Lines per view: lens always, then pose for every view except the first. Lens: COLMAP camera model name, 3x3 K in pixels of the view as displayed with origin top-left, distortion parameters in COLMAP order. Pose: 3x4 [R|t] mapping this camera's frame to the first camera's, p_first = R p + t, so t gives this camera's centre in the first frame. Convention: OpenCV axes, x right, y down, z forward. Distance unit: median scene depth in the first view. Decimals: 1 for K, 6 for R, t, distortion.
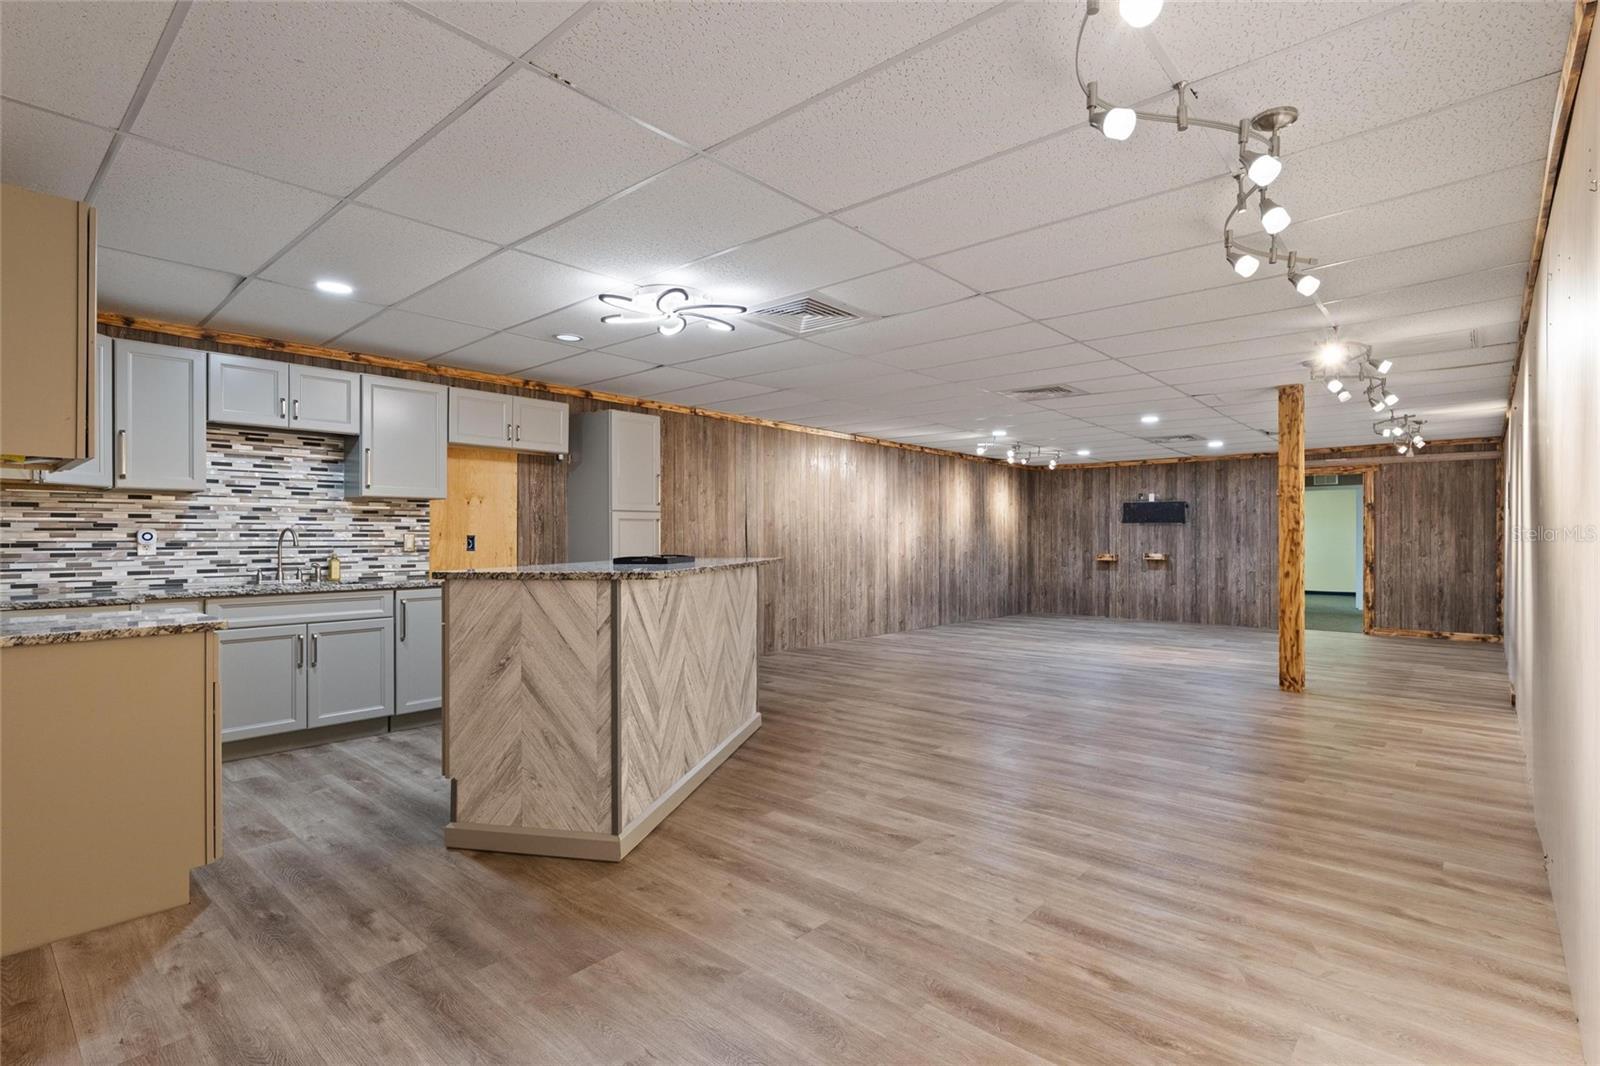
lens RADIAL K [[780.3, 0, 800.1], [0, 780.3, 537.5], [0, 0, 1]] dist [-0.000812, -0.000936]
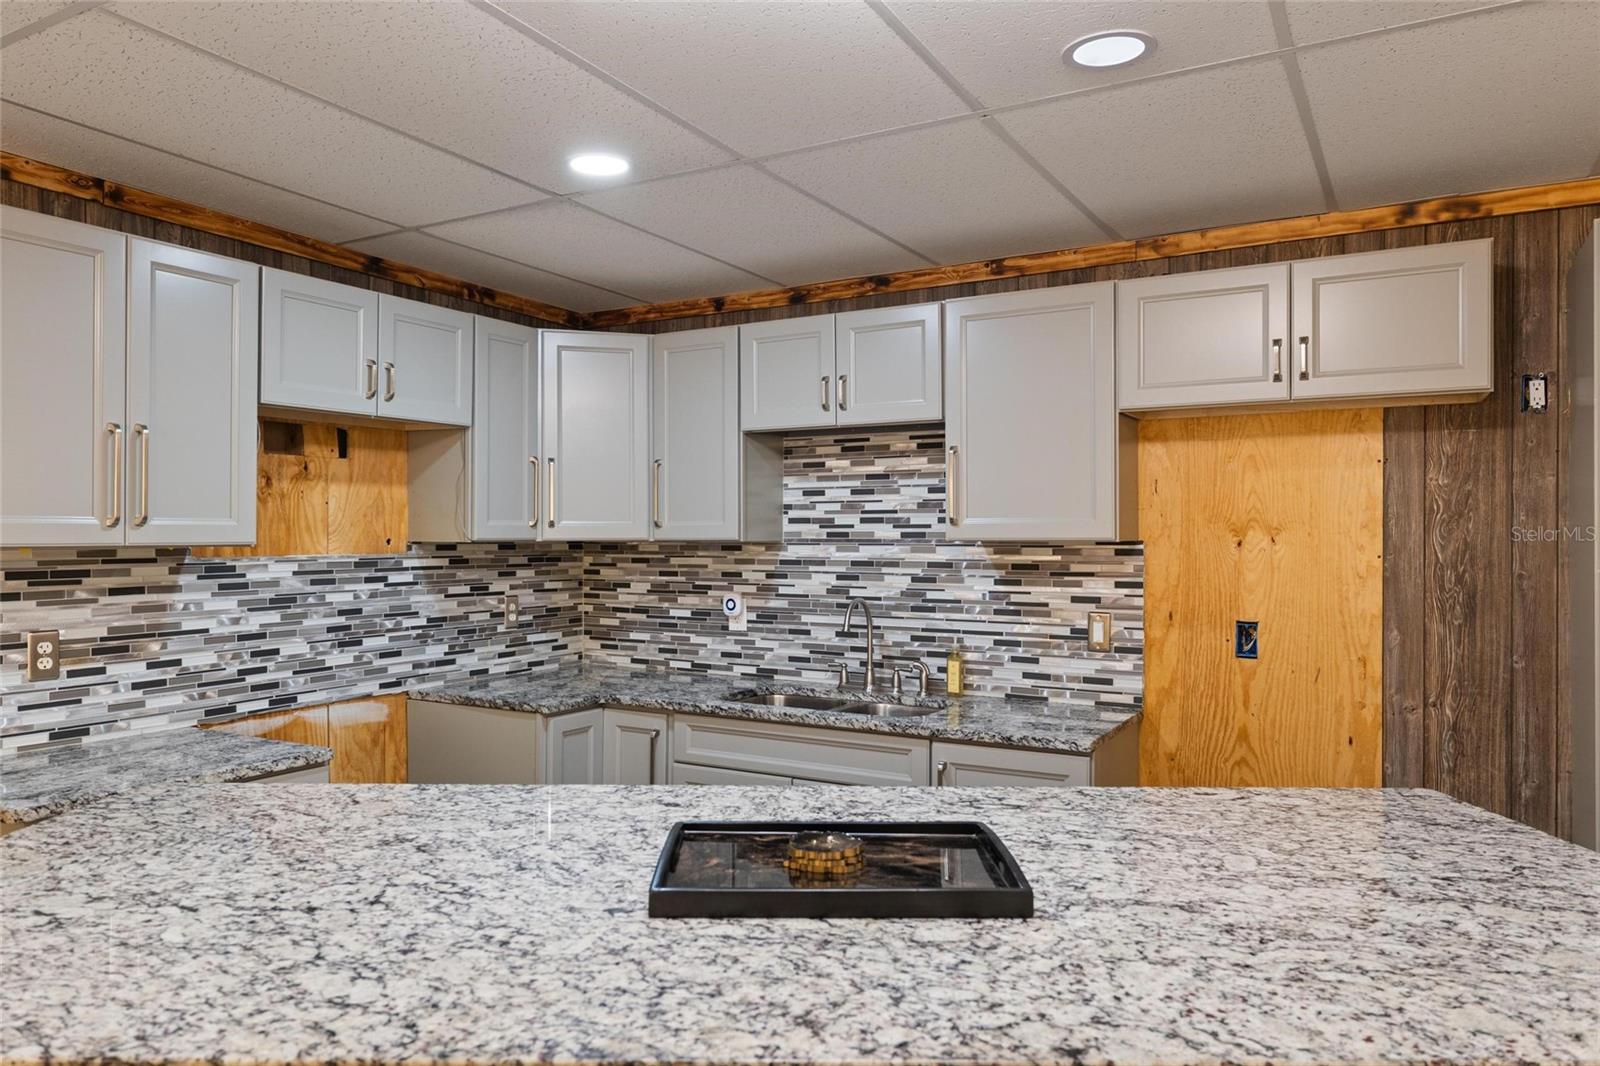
lens RADIAL K [[1077.4, 0, 798.7], [0, 1077.4, 531.3], [0, 0, 1]] dist [0.003407, -0.000098]
pose [[0.196821, -0.002189, -0.980437, 0.108680], [-0.001501, 0.999996, -0.002534, -0.055822], [0.980438, 0.001970, 0.196817, 0.748376]]
